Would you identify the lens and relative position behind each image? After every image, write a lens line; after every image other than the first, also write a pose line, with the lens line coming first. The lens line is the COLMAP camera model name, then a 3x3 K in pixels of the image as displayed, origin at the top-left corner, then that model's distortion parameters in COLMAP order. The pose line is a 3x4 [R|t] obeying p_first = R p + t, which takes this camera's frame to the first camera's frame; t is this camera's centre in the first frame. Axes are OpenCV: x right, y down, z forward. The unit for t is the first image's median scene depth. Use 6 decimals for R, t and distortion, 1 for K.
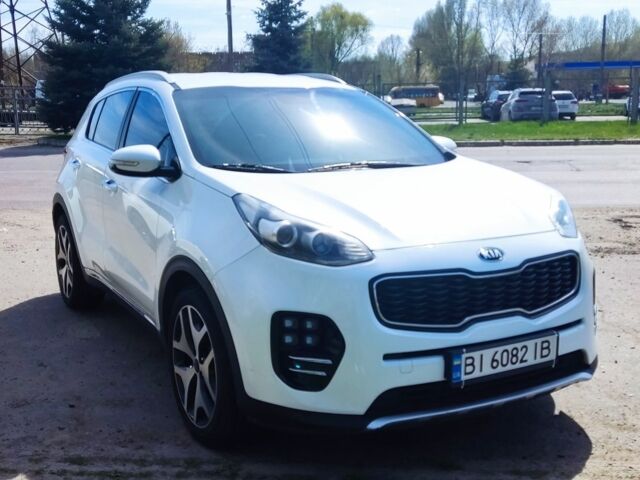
lens RADIAL K [[721.4, 0, 320.0], [0, 721.4, 240.0], [0, 0, 1]] dist [0.131558, -0.171804]
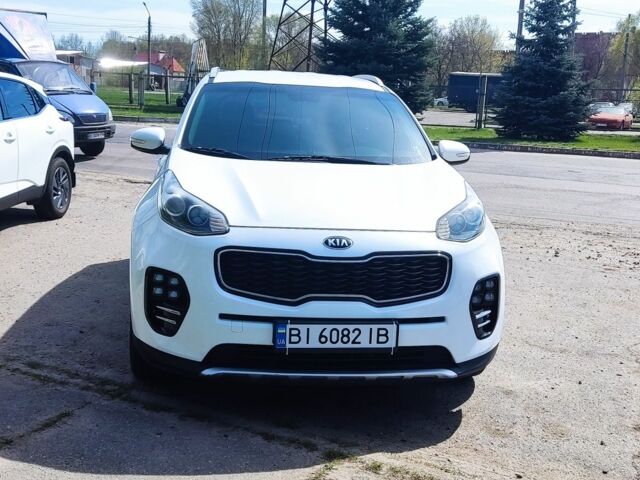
lens RADIAL K [[721.4, 0, 320.0], [0, 721.4, 240.0], [0, 0, 1]] dist [0.131558, -0.171804]
pose [[0.933885, 0.117980, -0.337549, 0.587953], [-0.117496, 0.992831, 0.021941, -0.005361], [0.337717, 0.019170, 0.941052, -0.049631]]
